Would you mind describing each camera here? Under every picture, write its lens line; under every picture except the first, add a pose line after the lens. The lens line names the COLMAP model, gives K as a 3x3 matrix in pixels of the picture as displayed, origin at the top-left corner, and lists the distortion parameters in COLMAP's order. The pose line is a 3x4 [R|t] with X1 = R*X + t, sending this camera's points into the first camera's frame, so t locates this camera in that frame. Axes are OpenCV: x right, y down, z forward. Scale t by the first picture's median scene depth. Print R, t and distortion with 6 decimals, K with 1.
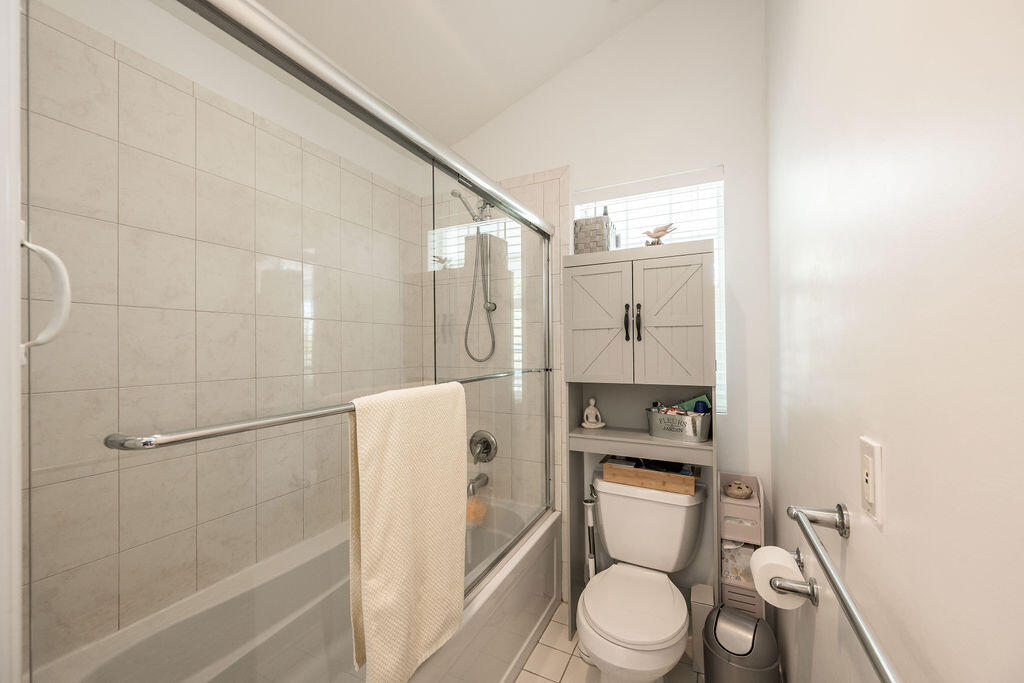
lens RADIAL K [[398.7, 0, 512.7], [0, 398.7, 342.1], [0, 0, 1]] dist [-0.006593, 0.000486]
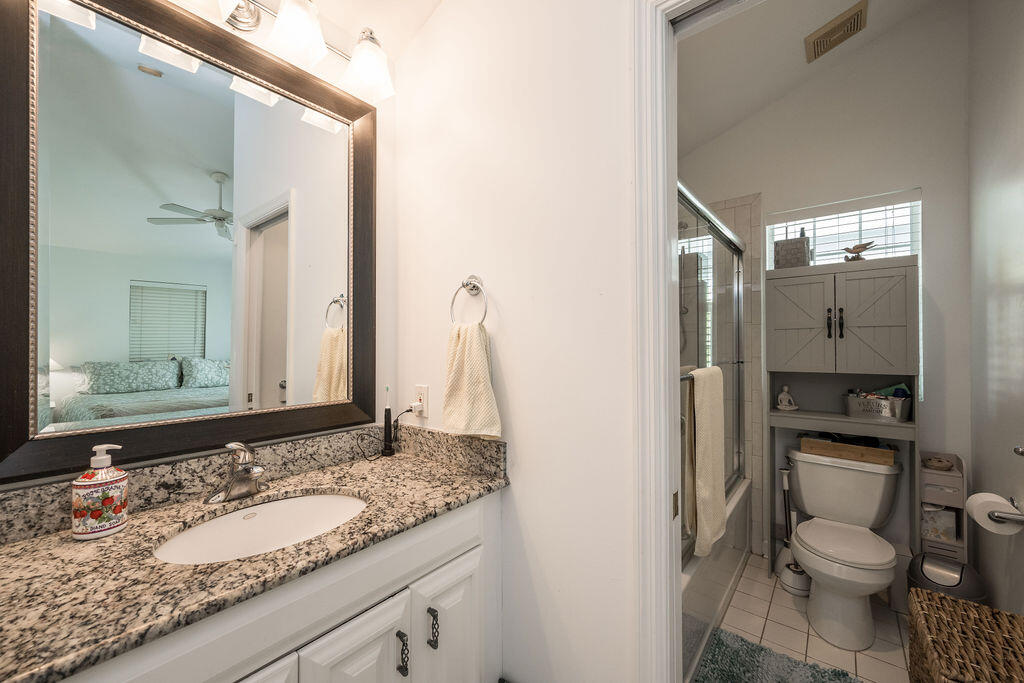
lens RADIAL K [[398.7, 0, 510.1], [0, 398.7, 342.6], [0, 0, 1]] dist [-0.006593, 0.000486]
pose [[0.975081, 0.002667, -0.221835, -0.403474], [-0.001256, 0.999978, 0.006502, 0.003756], [0.221847, -0.006062, 0.975063, -0.420637]]
